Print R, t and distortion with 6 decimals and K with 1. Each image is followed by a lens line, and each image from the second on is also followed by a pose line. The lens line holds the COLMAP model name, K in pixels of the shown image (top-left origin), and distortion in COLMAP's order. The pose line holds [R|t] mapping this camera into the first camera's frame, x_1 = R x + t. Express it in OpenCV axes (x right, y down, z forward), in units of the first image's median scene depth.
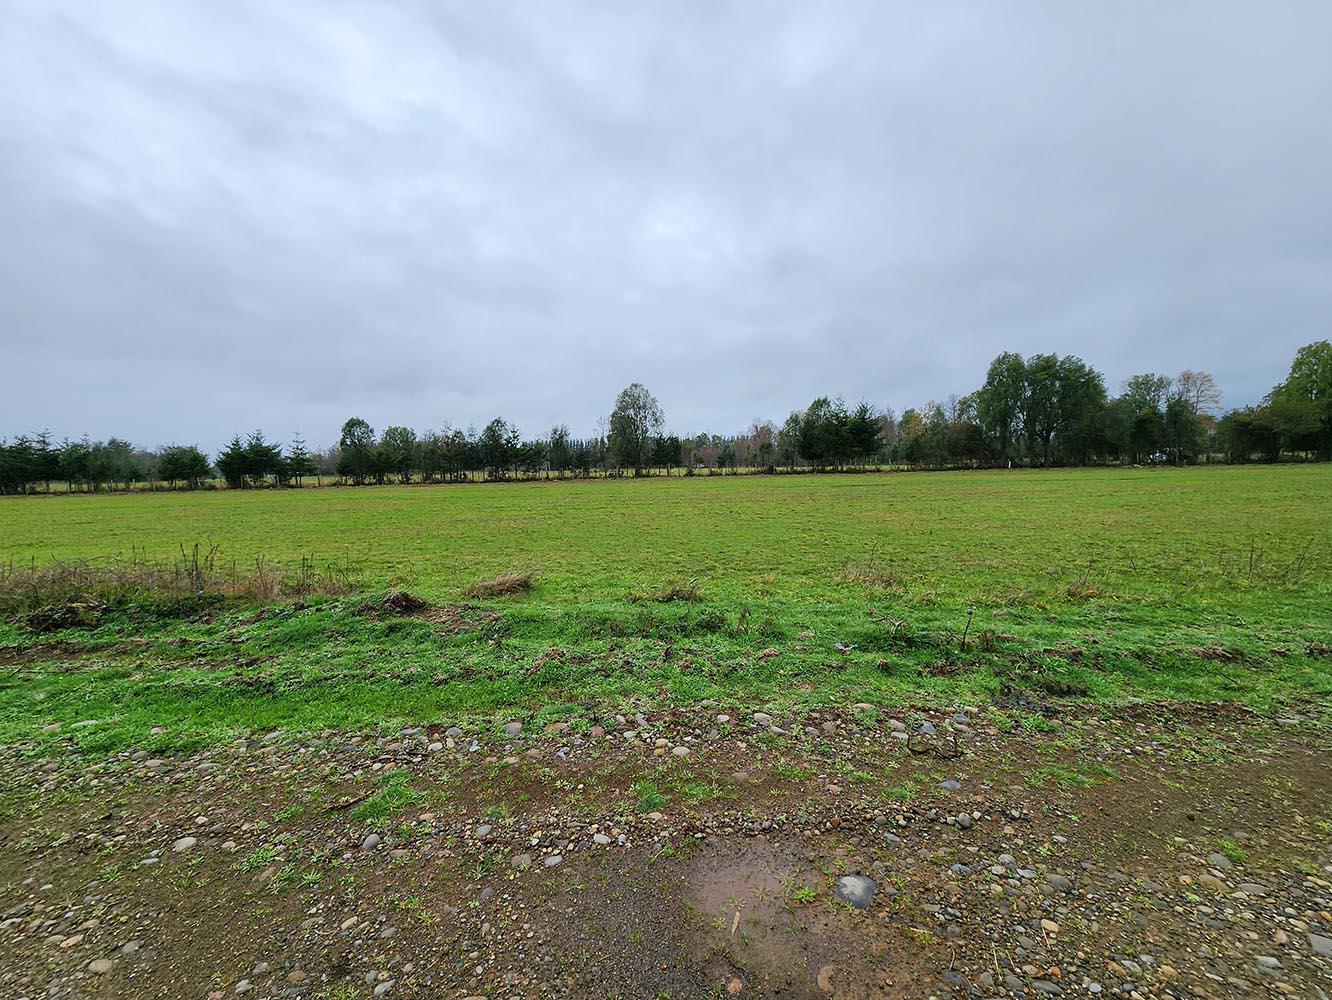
lens RADIAL K [[535.9, 0, 670.0], [0, 535.9, 500.7], [0, 0, 1]] dist [0.008049, -0.000627]
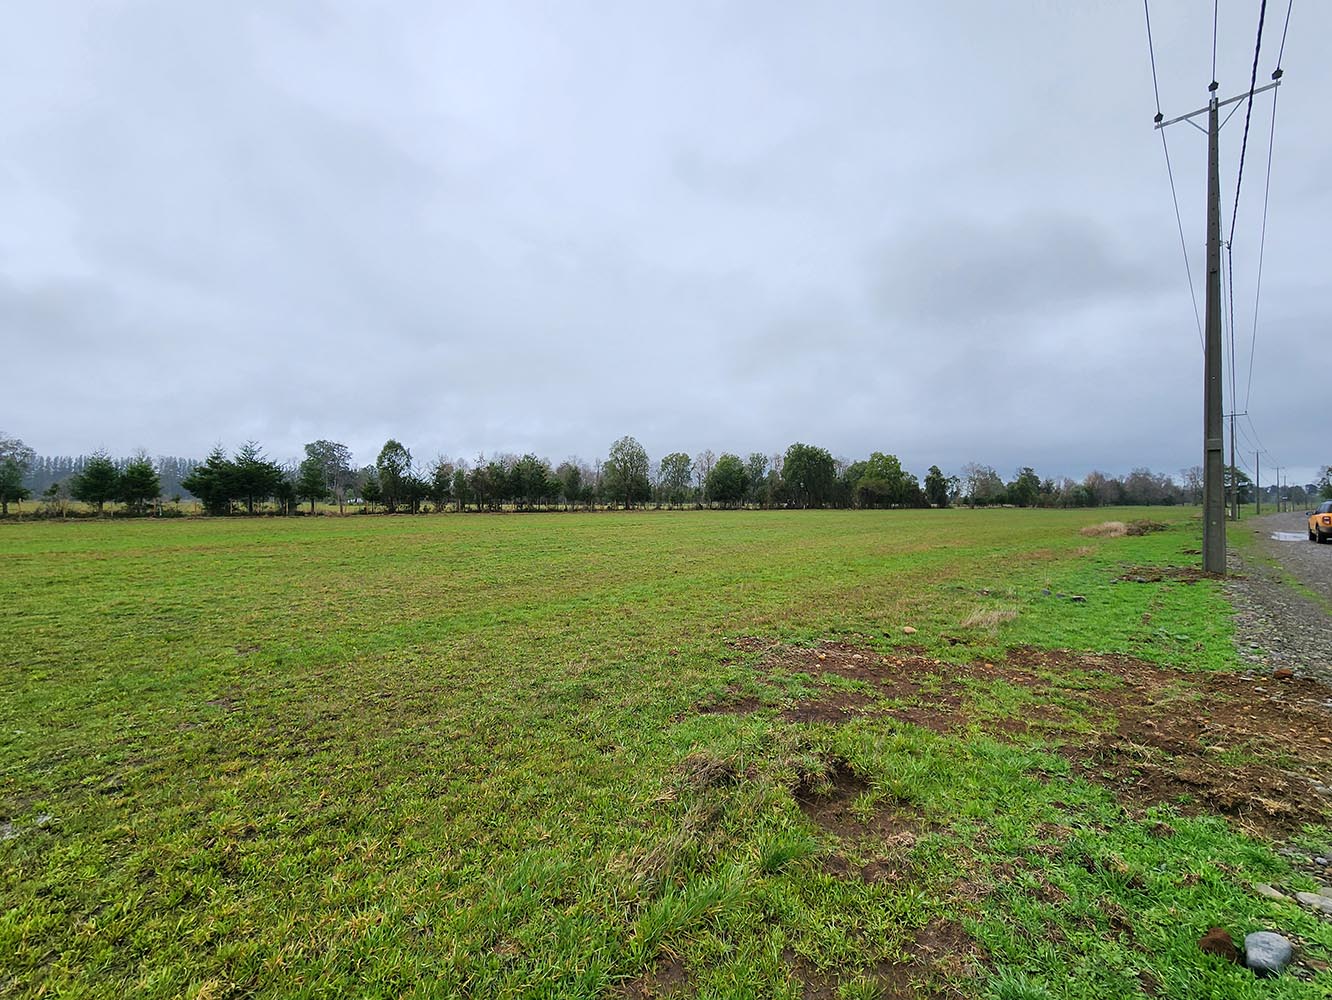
lens RADIAL K [[535.9, 0, 663.8], [0, 535.9, 507.2], [0, 0, 1]] dist [0.008049, -0.000627]
pose [[0.743813, 0.021853, 0.668030, -0.830250], [0.022243, 0.998102, -0.057417, 0.022835], [-0.668017, 0.057566, 0.741916, 0.019420]]
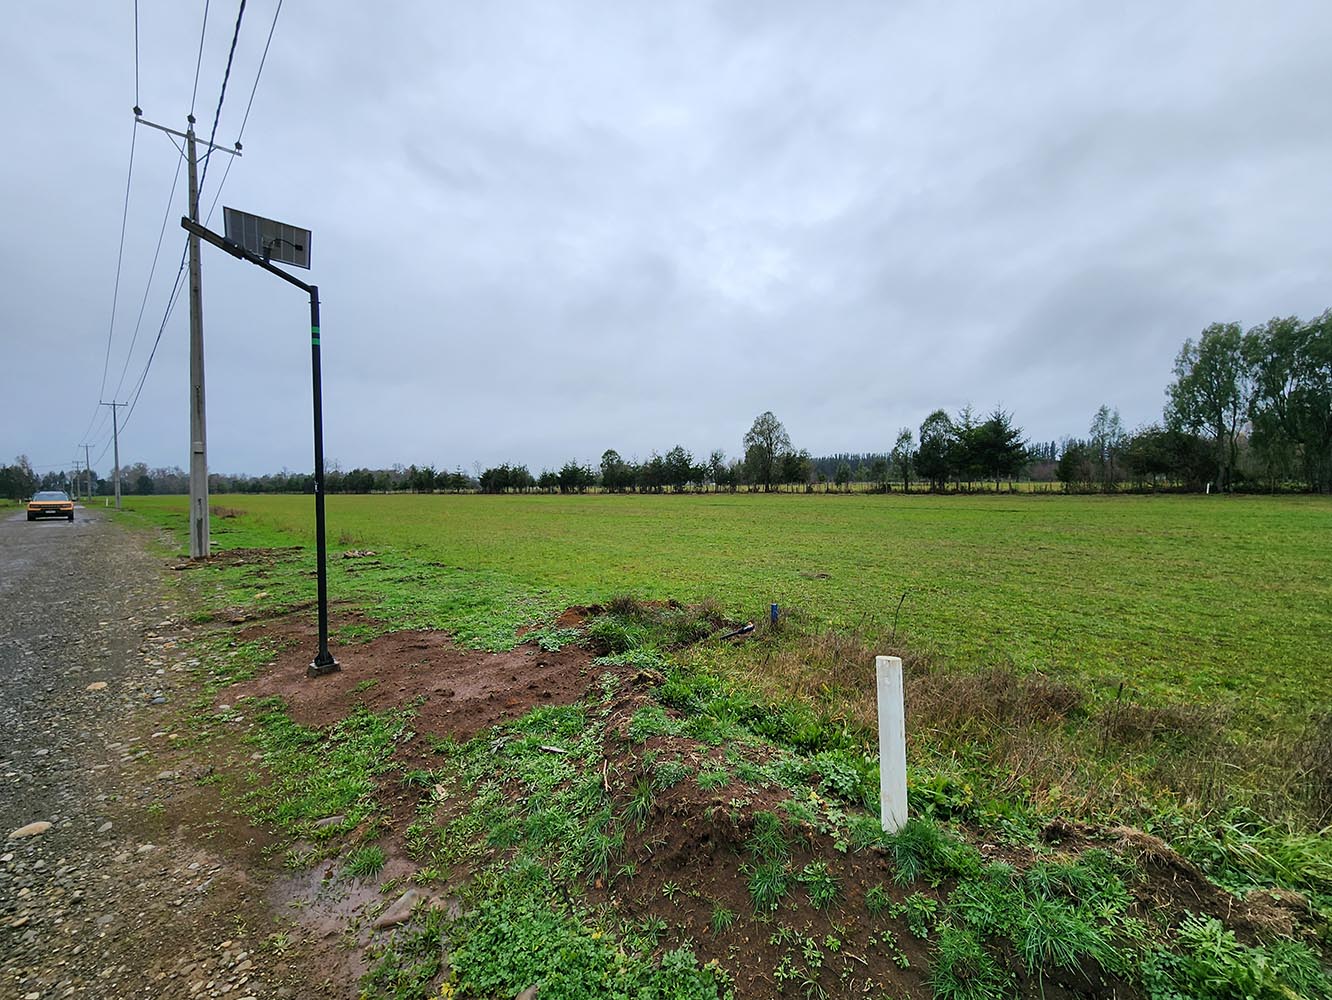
lens RADIAL K [[535.9, 0, 677.4], [0, 535.9, 490.9], [0, 0, 1]] dist [0.008049, -0.000627]
pose [[0.717631, 0.021917, -0.696078, 0.600964], [-0.047201, 0.998737, -0.017216, -0.018427], [0.694822, 0.045211, 0.717759, 0.043812]]
